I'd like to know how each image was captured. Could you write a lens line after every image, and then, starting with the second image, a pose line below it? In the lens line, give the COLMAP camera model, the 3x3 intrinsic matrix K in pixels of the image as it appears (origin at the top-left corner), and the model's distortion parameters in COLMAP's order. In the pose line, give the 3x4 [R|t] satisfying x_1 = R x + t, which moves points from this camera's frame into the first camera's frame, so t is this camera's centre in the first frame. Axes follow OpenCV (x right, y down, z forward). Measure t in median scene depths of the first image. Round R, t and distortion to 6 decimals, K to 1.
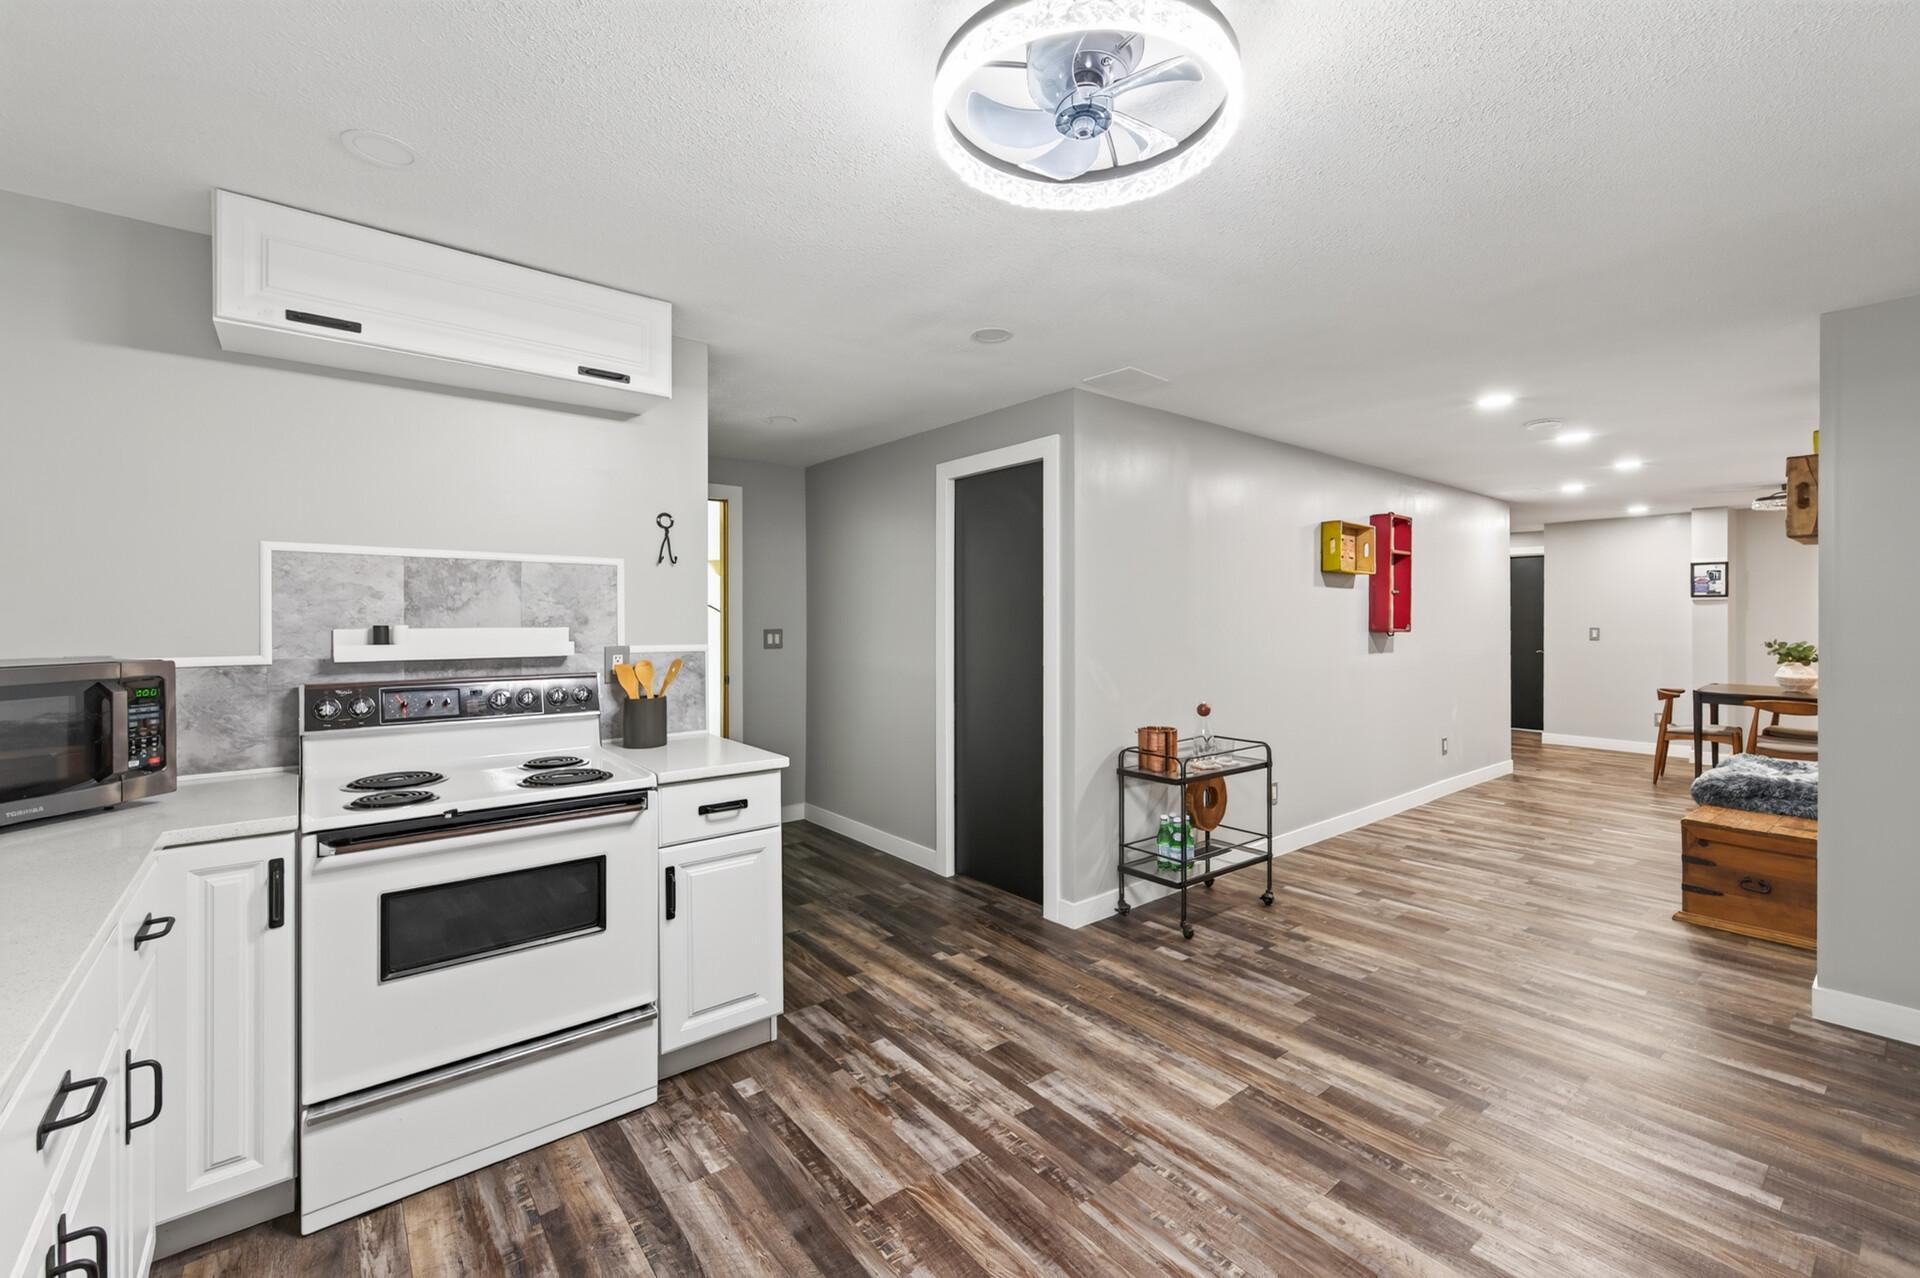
lens RADIAL K [[818.0, 0, 956.9], [0, 818.0, 620.8], [0, 0, 1]] dist [0.003160, 0.000431]
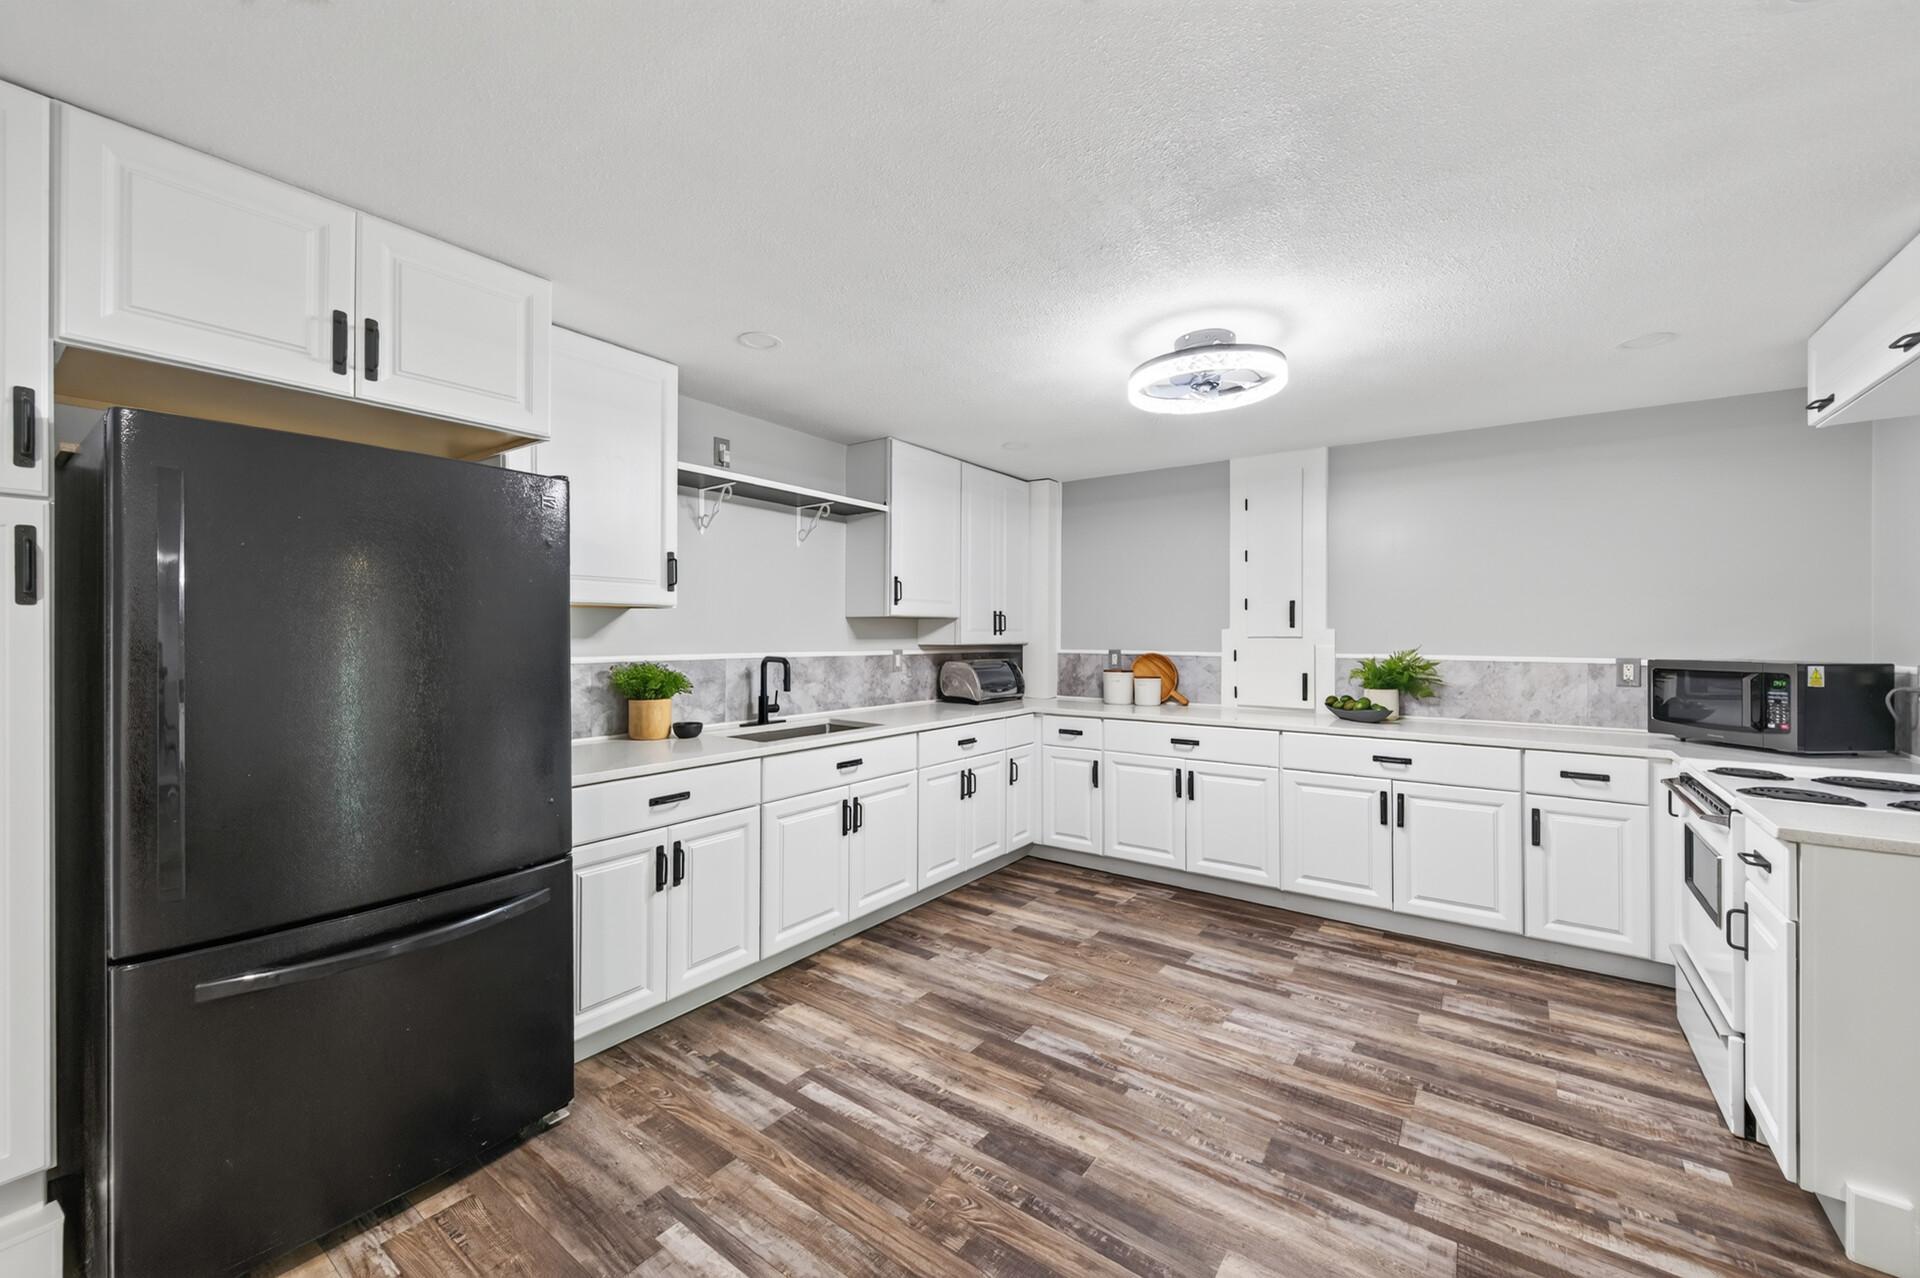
lens RADIAL K [[767.5, 0, 952.6], [0, 767.5, 638.7], [0, 0, 1]] dist [0.003951, 0.000531]
pose [[-0.967279, -0.003048, -0.253695, 0.853326], [-0.006317, 0.999907, 0.012071, -0.005429], [0.253635, 0.013278, -0.967209, 1.844084]]
